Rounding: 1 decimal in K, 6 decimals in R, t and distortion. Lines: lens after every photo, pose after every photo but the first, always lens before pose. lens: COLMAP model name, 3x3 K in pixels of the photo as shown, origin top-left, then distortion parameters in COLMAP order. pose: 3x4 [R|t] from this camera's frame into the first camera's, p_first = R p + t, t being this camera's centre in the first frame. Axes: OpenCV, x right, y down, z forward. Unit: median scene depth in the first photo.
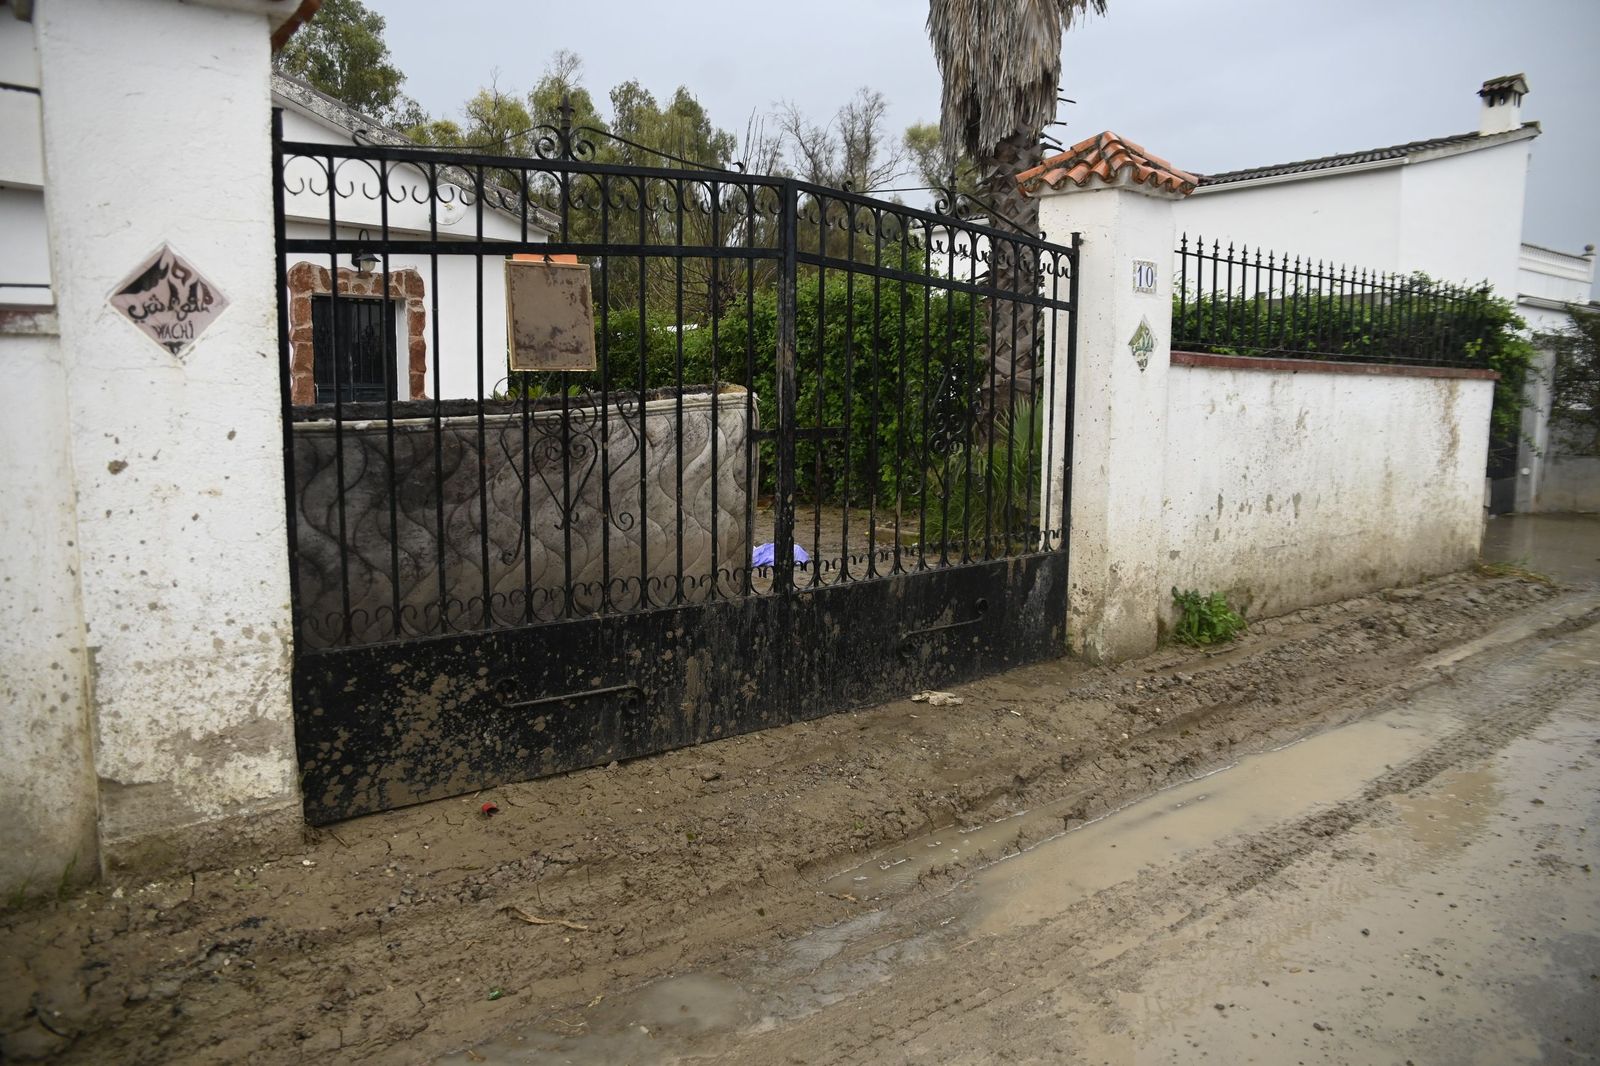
lens RADIAL K [[1088.1, 0, 800.0], [0, 1088.1, 533.0], [0, 0, 1]] dist [-0.124802, 0.119401]
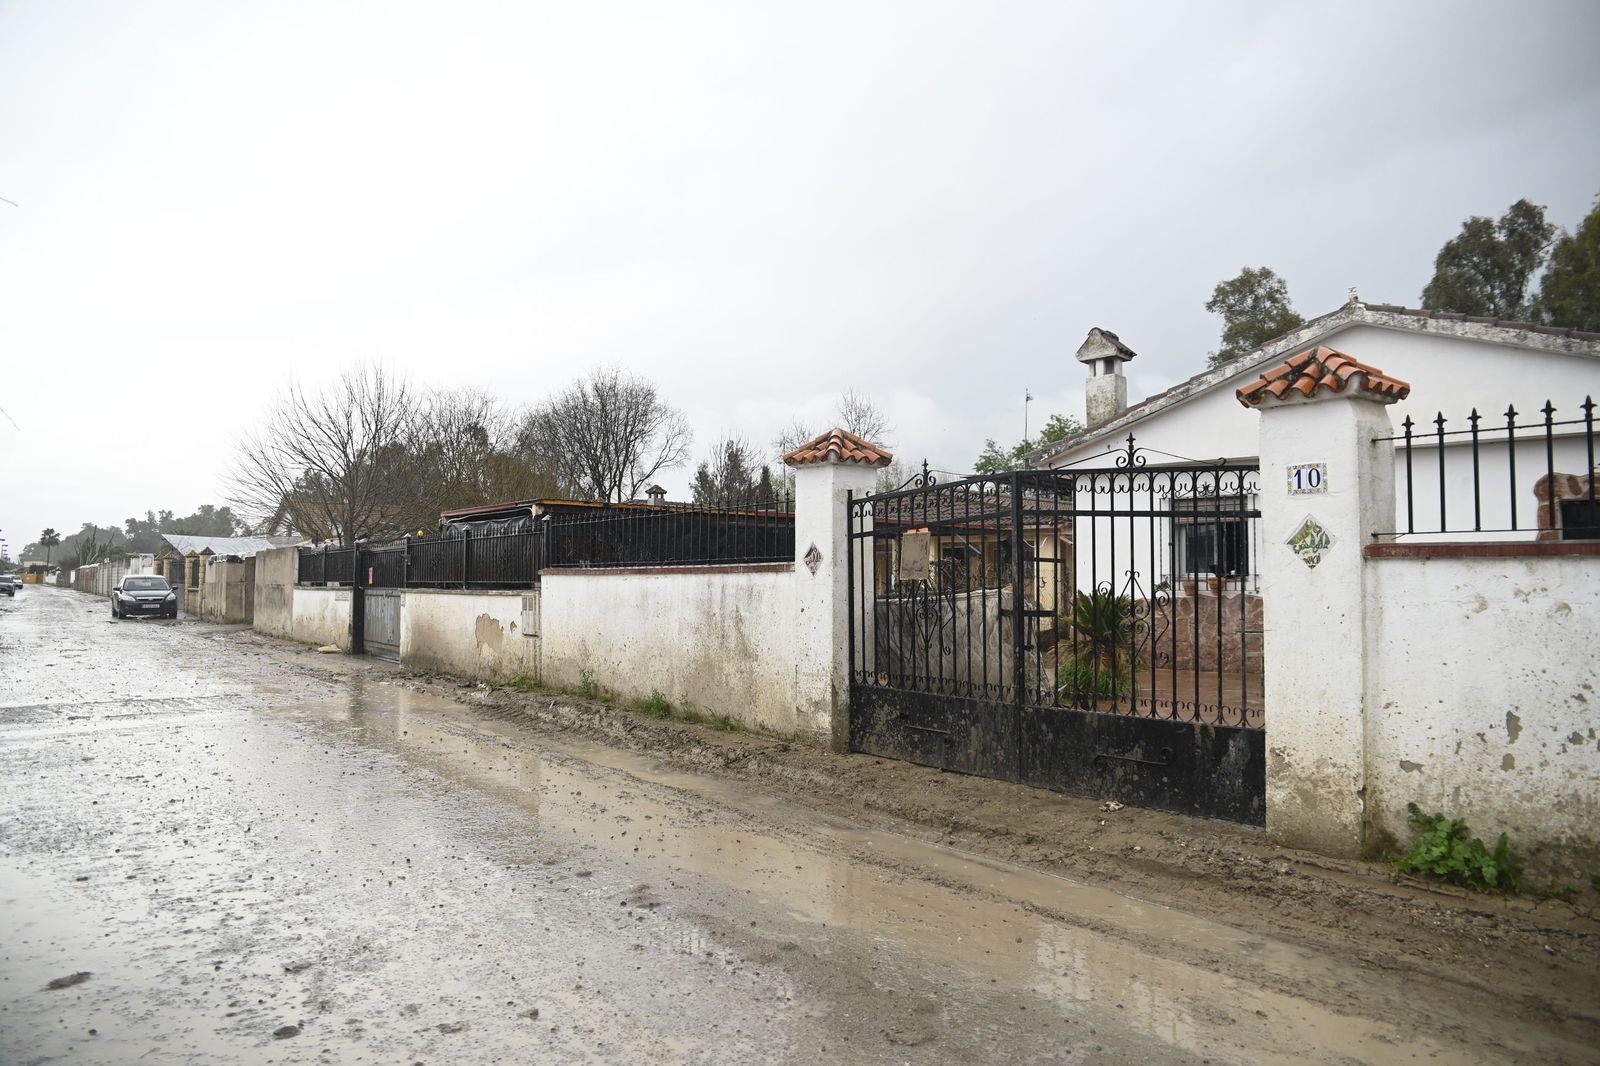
lens RADIAL K [[1087.4, 0, 800.0], [0, 1087.4, 533.0], [0, 0, 1]] dist [-0.111612, 0.085957]
pose [[-0.025628, -0.052143, -0.998311, 2.058227], [-0.133457, 0.989878, -0.048276, -0.102041], [0.990723, 0.131994, -0.032328, 0.808215]]
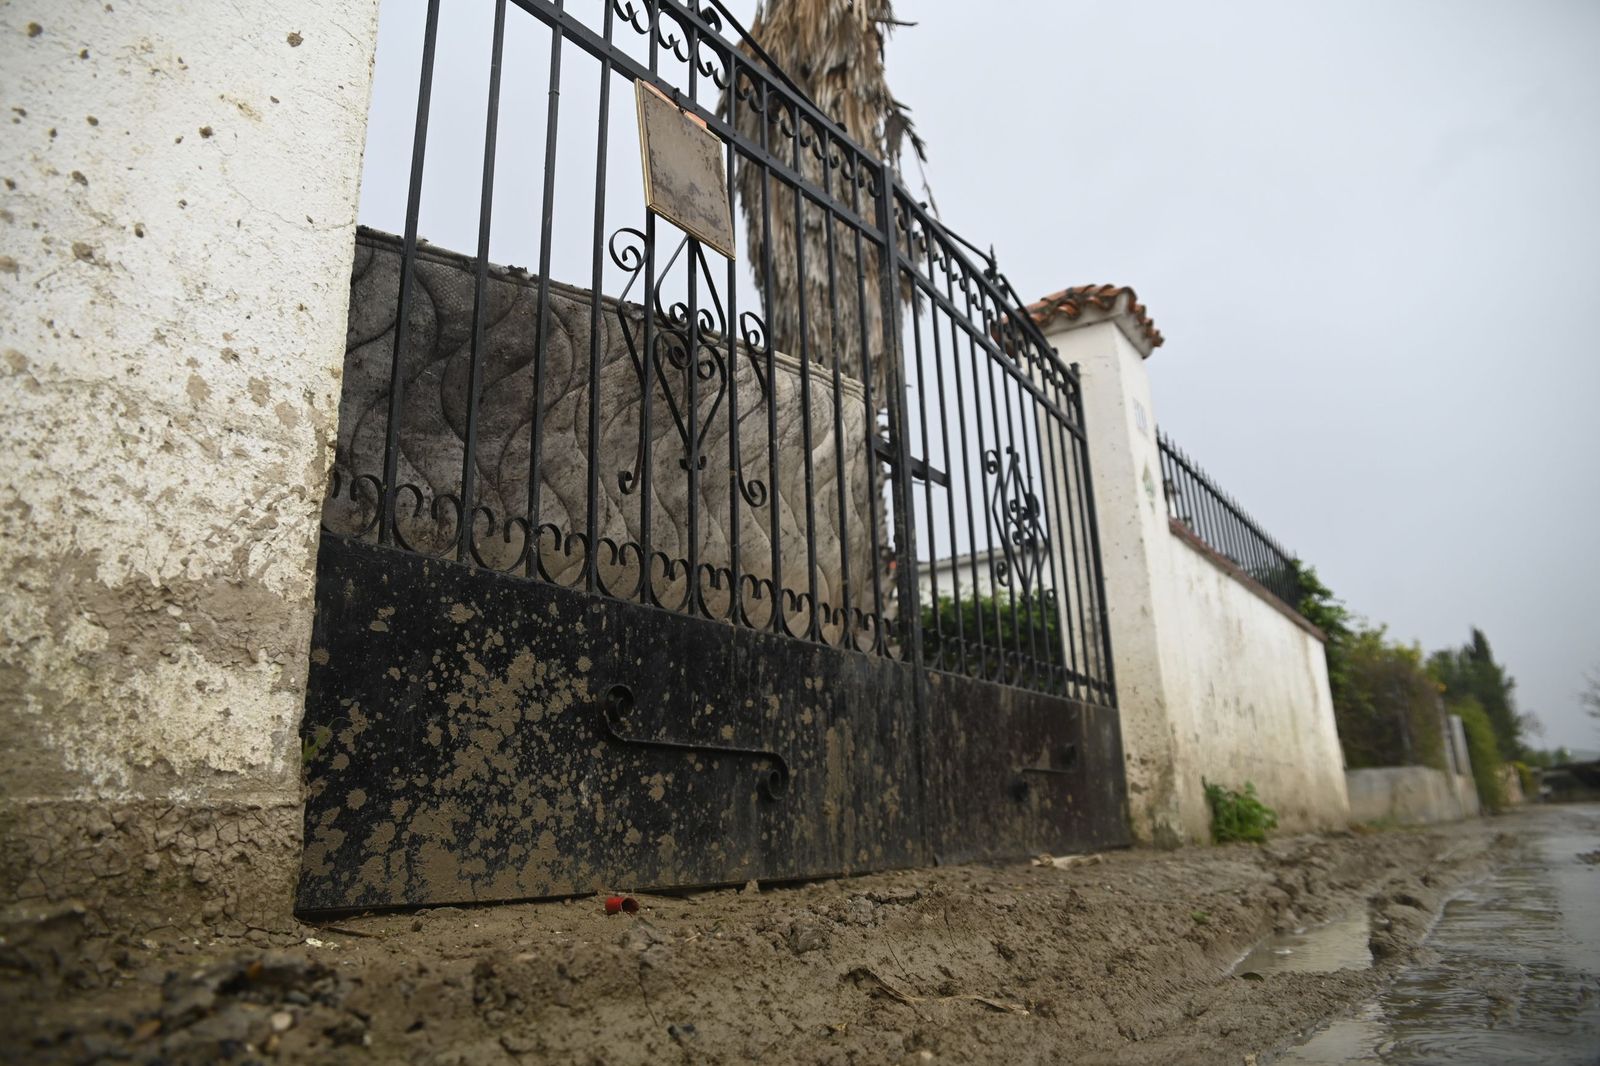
lens RADIAL K [[1087.4, 0, 800.0], [0, 1087.4, 533.0], [0, 0, 1]] dist [-0.111612, 0.085957]
pose [[0.954269, 0.036866, 0.296669, -0.353468], [0.086477, 0.915901, -0.391978, 0.292127], [-0.286170, 0.399708, 0.870828, 0.452400]]
